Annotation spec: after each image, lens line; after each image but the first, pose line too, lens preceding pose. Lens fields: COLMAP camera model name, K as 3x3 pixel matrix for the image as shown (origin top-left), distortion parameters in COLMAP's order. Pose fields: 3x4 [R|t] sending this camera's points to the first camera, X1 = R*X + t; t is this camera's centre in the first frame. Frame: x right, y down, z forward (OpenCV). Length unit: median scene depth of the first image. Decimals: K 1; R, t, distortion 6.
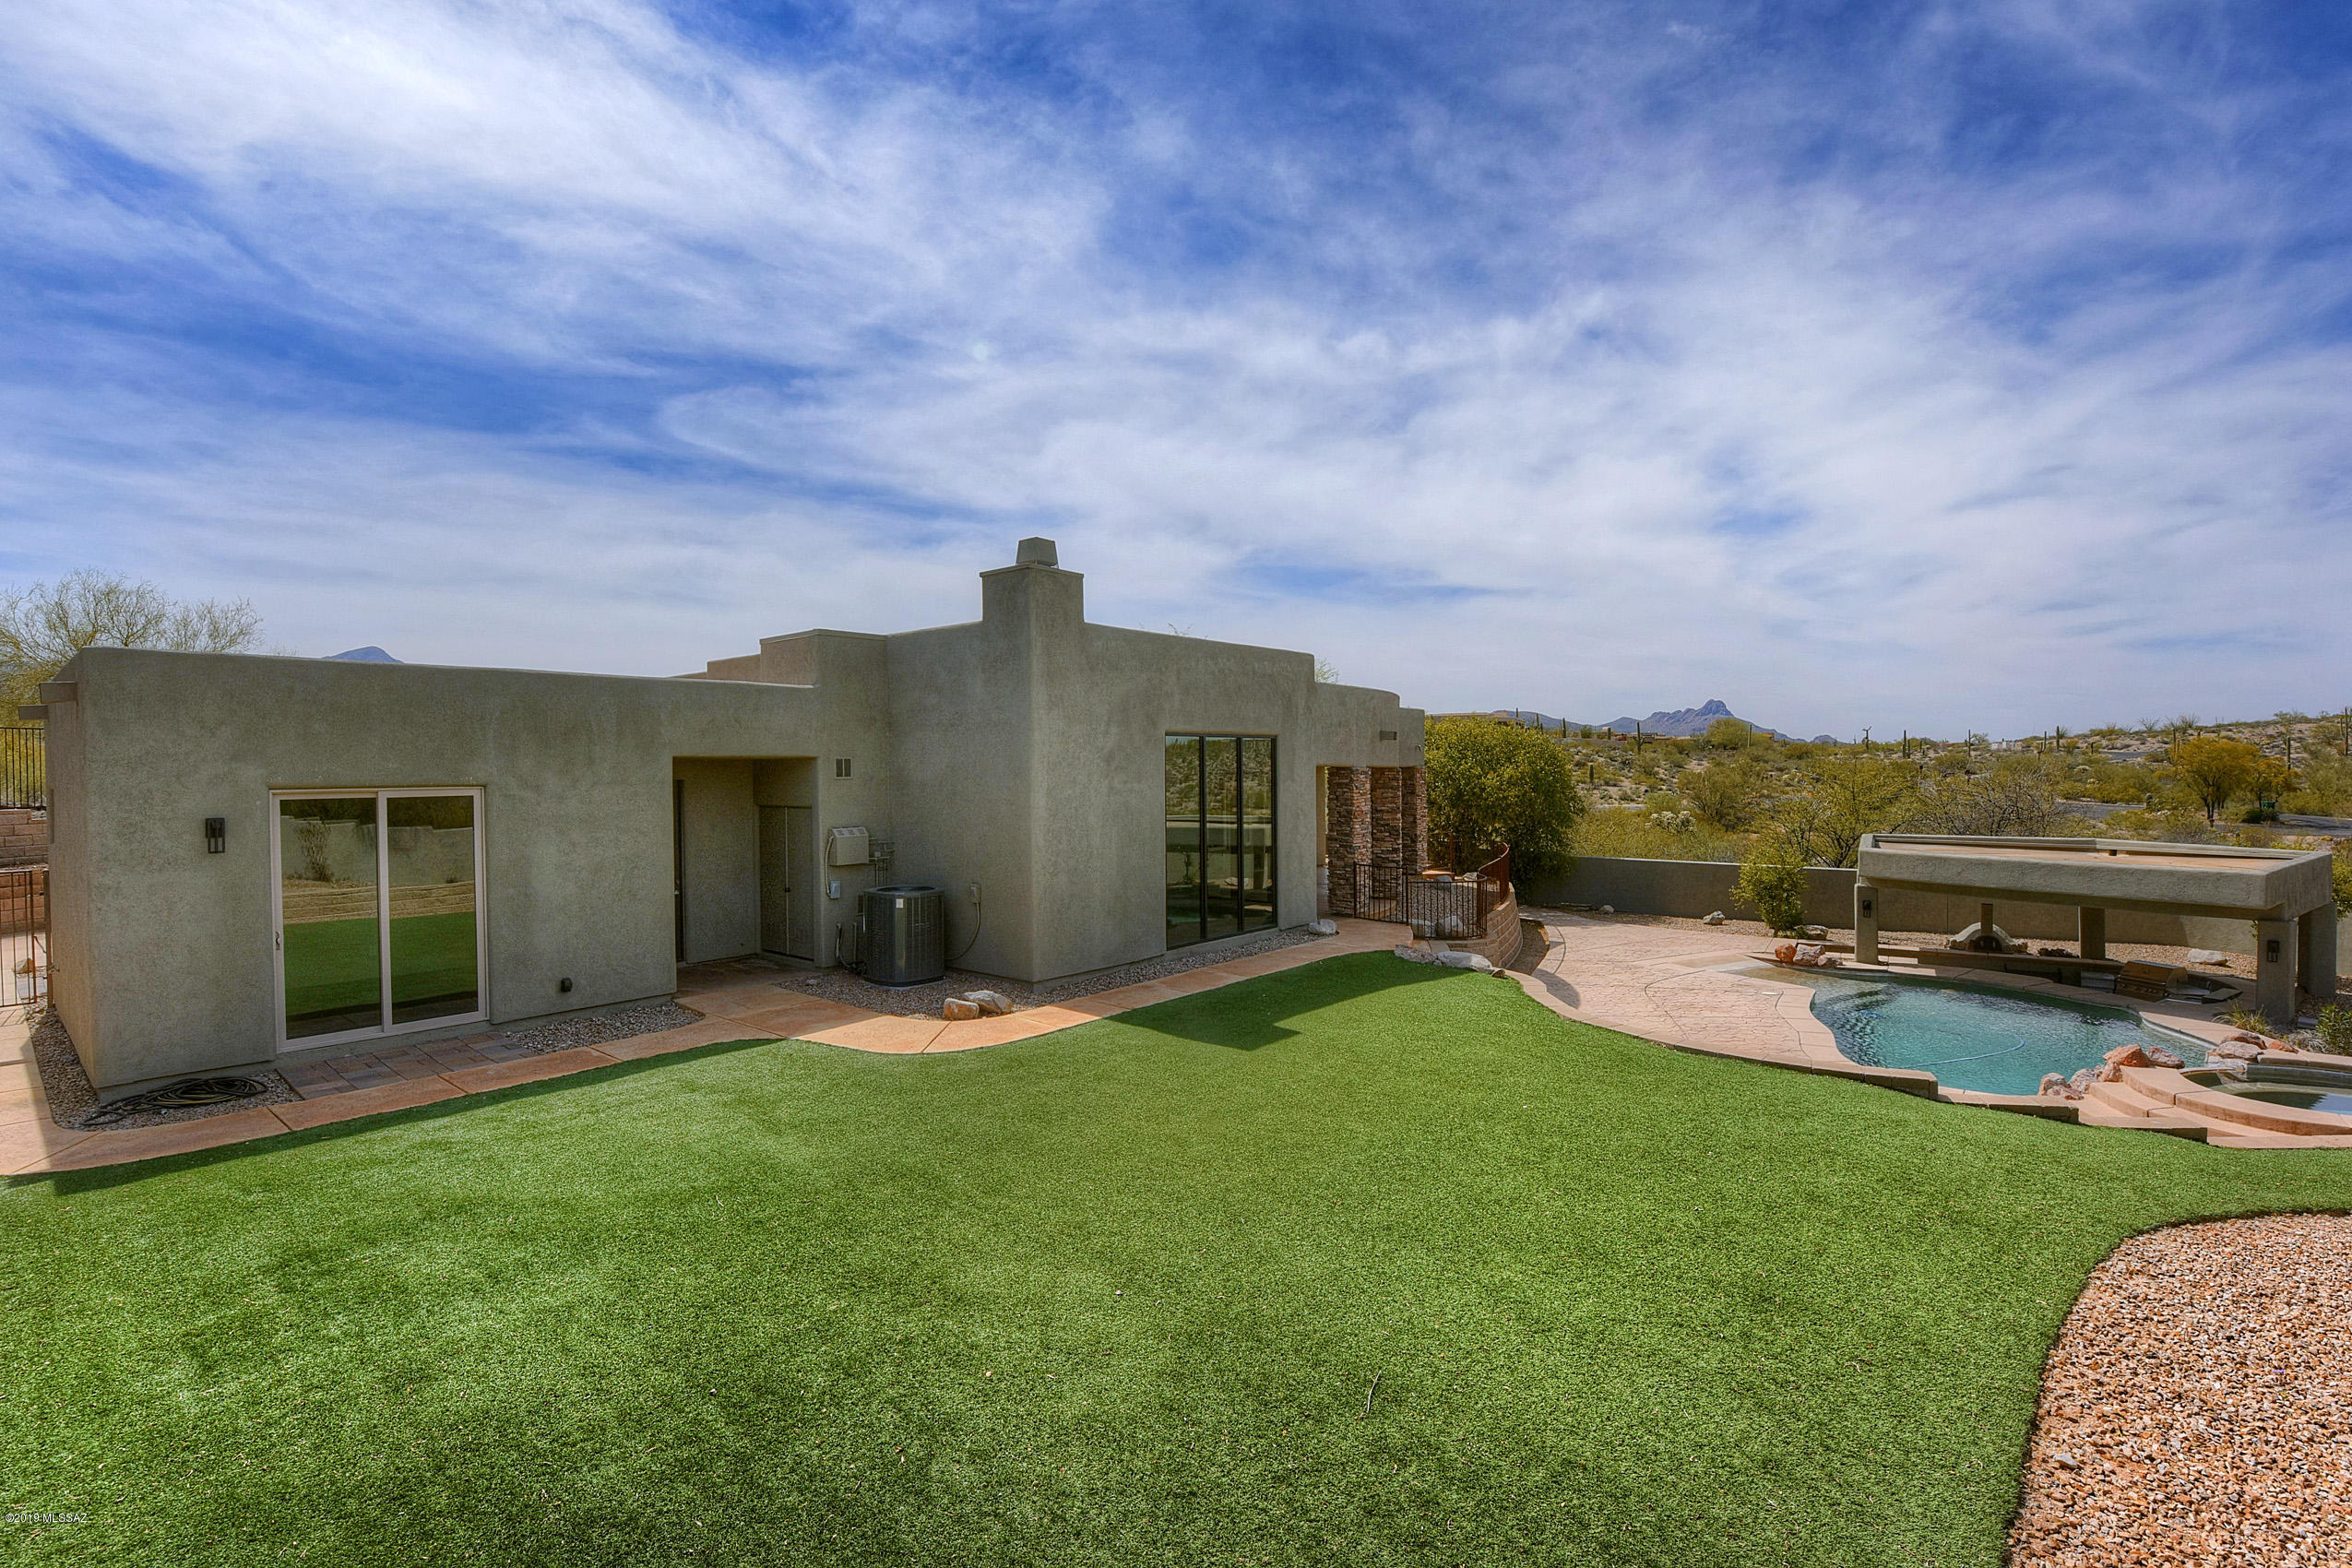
lens RADIAL K [[1061.6, 0, 1151.8], [0, 1061.6, 768.0], [0, 0, 1]] dist [0.000819, -0.013564]
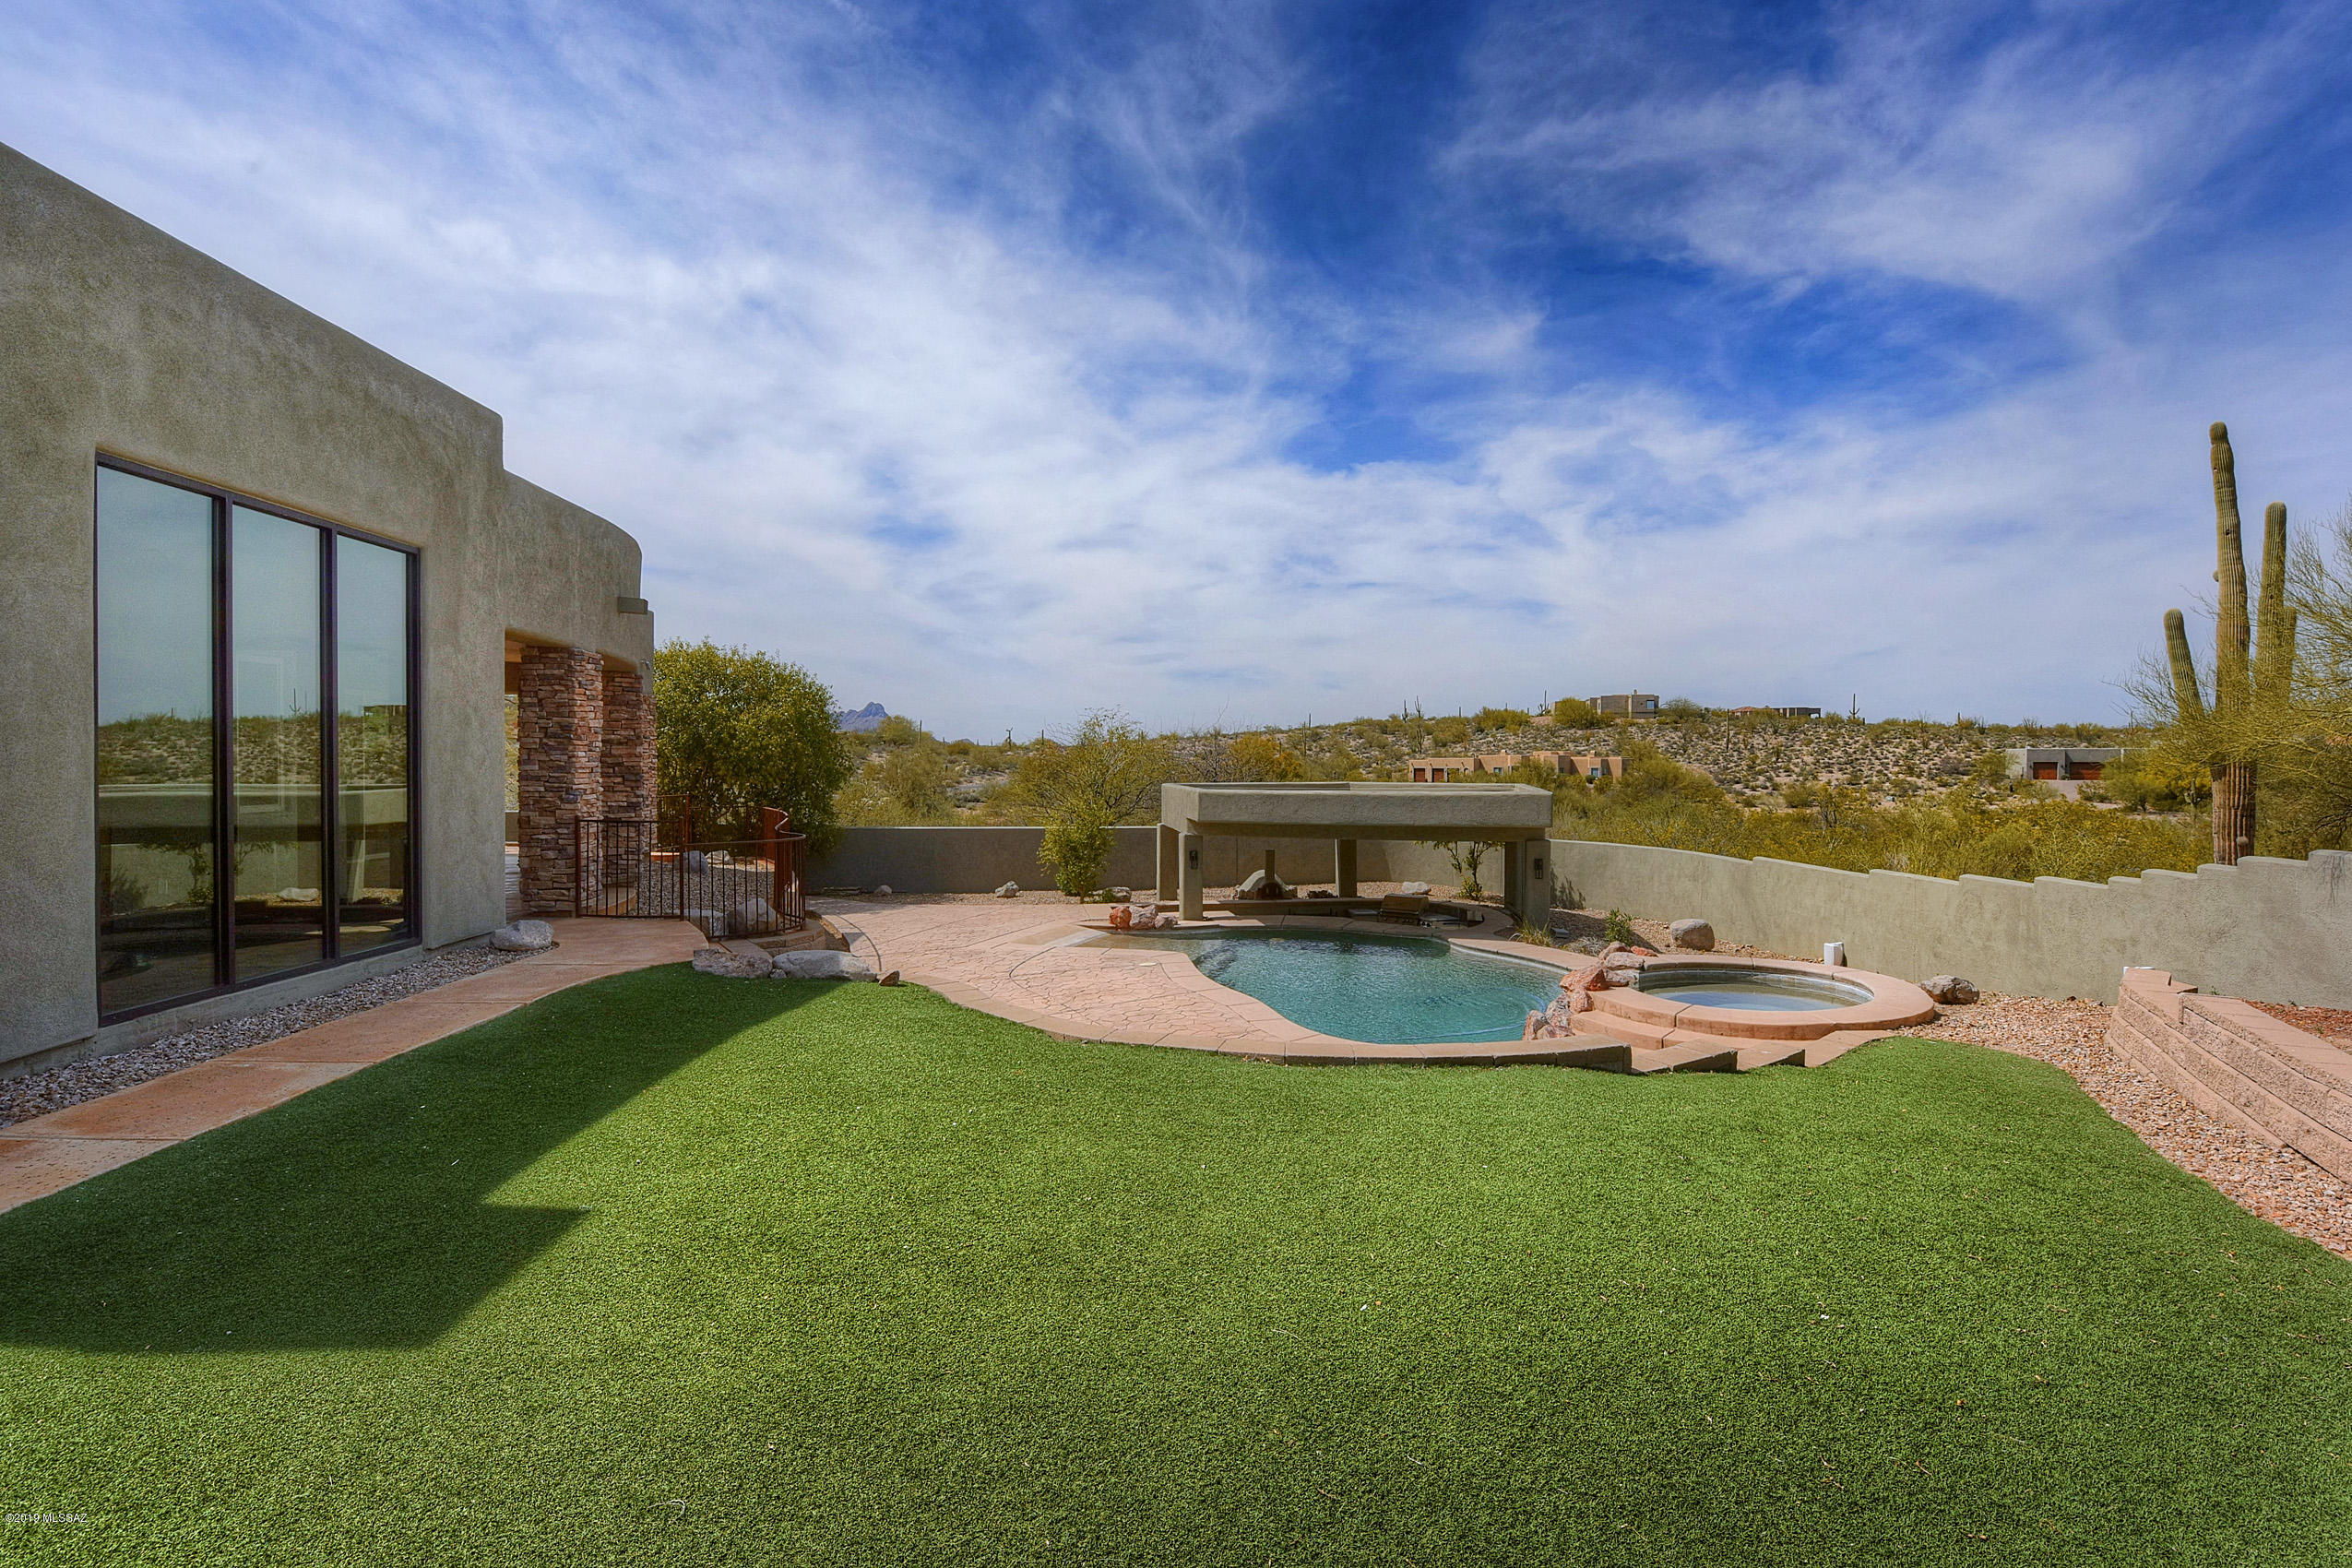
lens RADIAL K [[1124.0, 0, 1176.0], [0, 1124.0, 784.0], [0, 0, 1]] dist [0.028938, -0.020422]
pose [[0.729589, -0.006988, 0.683850, 0.009911], [-0.001723, 0.999926, 0.012056, 0.046537], [-0.683884, -0.009975, 0.729523, 0.256505]]
